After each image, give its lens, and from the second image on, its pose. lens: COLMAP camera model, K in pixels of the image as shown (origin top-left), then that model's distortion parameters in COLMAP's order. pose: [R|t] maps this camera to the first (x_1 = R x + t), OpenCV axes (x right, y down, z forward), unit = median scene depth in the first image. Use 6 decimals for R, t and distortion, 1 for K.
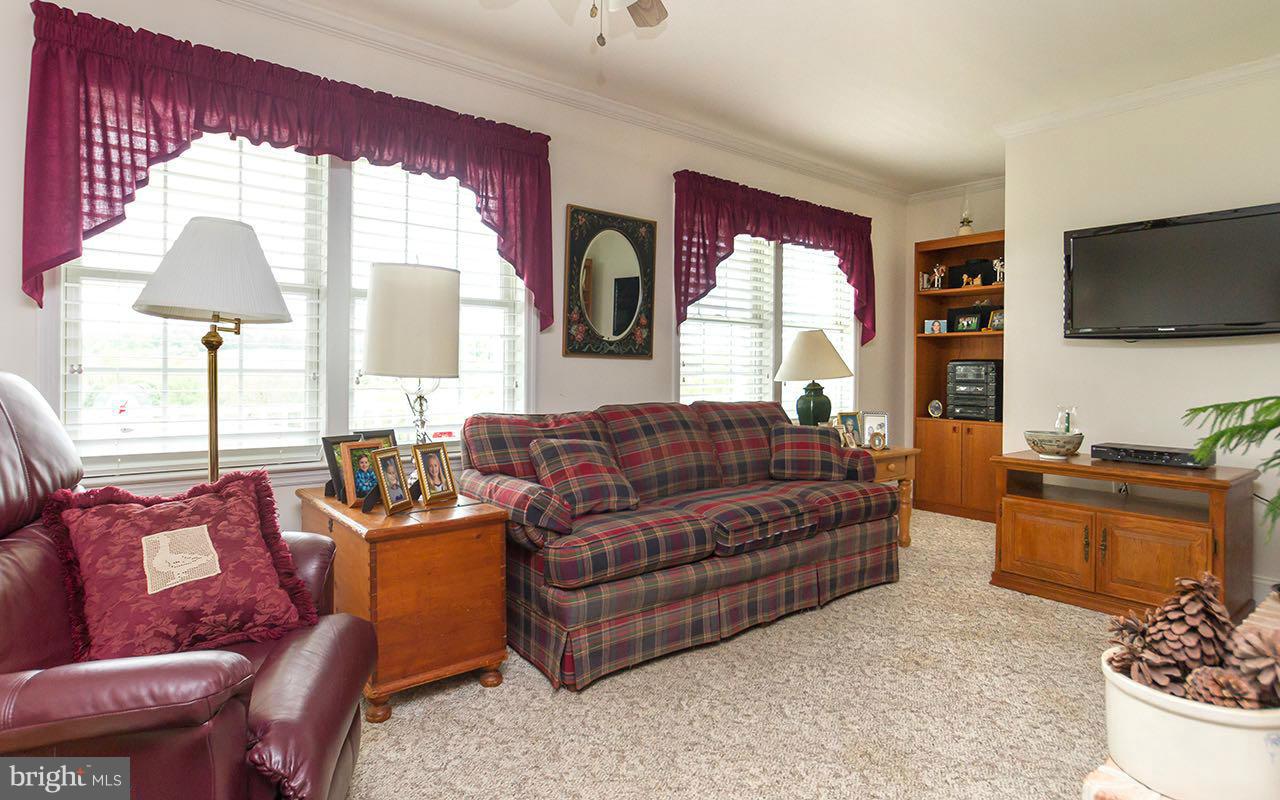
lens RADIAL K [[672.5, 0, 643.7], [0, 672.5, 366.2], [0, 0, 1]] dist [-0.002135, 0.000092]
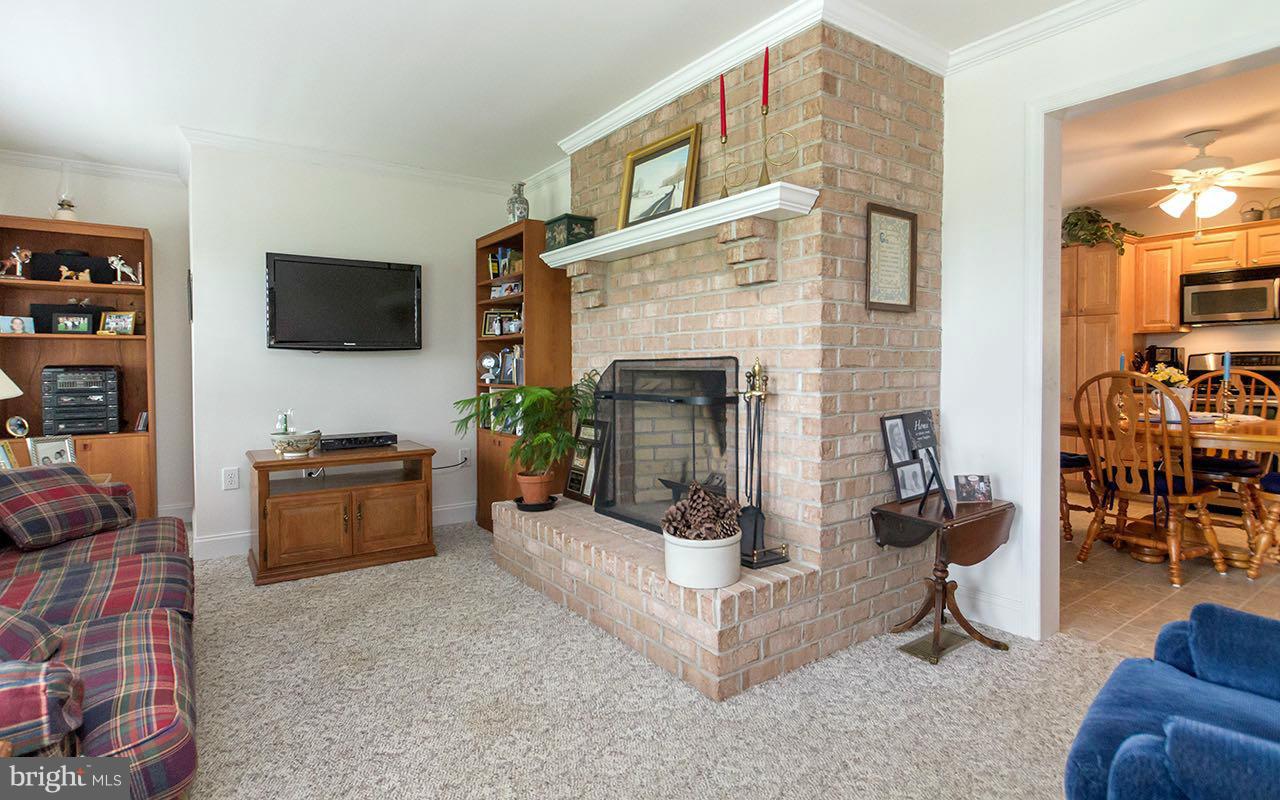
lens RADIAL K [[583.8, 0, 638.3], [0, 583.8, 379.9], [0, 0, 1]] dist [0.013363, 0.000447]
pose [[0.122858, -0.029321, 0.991991, -0.296859], [0.006367, 0.999566, 0.028757, -0.015004], [-0.992404, 0.002783, 0.122992, 0.301661]]
